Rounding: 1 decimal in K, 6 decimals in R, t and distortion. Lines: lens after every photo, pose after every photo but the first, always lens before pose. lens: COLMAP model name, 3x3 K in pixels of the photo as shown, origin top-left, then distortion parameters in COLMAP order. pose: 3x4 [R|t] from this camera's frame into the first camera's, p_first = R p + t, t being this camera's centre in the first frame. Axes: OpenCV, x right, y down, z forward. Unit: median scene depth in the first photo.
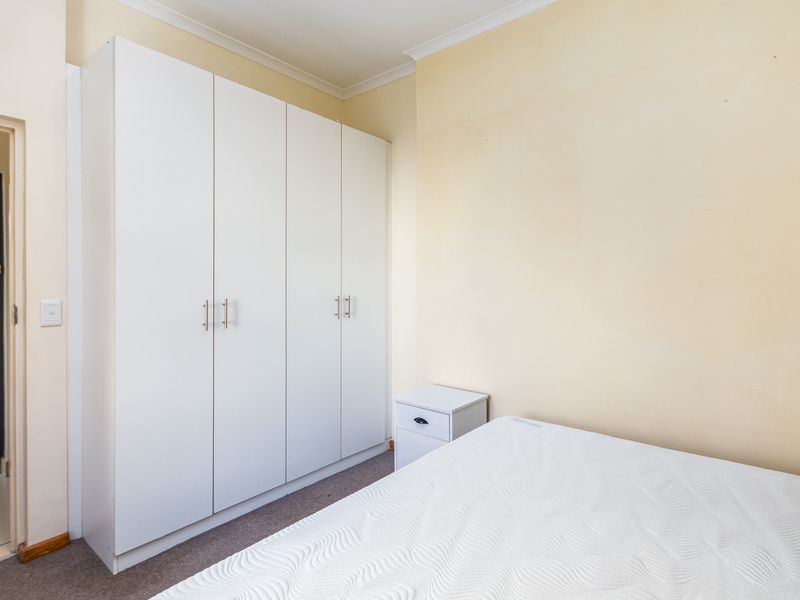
lens RADIAL K [[431.1, 0, 400.5], [0, 431.1, 296.6], [0, 0, 1]] dist [0.006181, 0.002154]
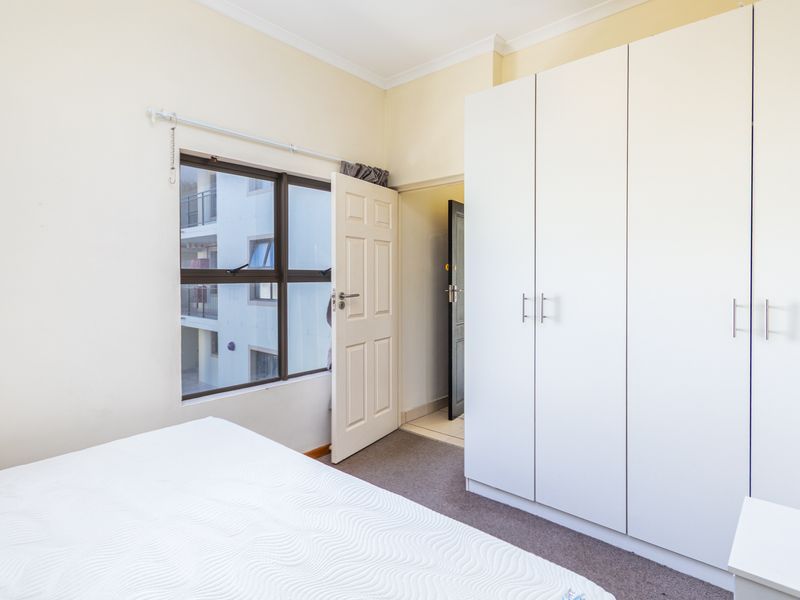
lens RADIAL K [[431.1, 0, 400.7], [0, 431.1, 294.2], [0, 0, 1]] dist [0.006181, 0.002154]
pose [[-0.061038, 0.035070, -0.997519, 0.598590], [-0.011897, 0.999286, 0.035860, -0.022656], [0.998065, 0.014056, -0.060577, 0.742492]]
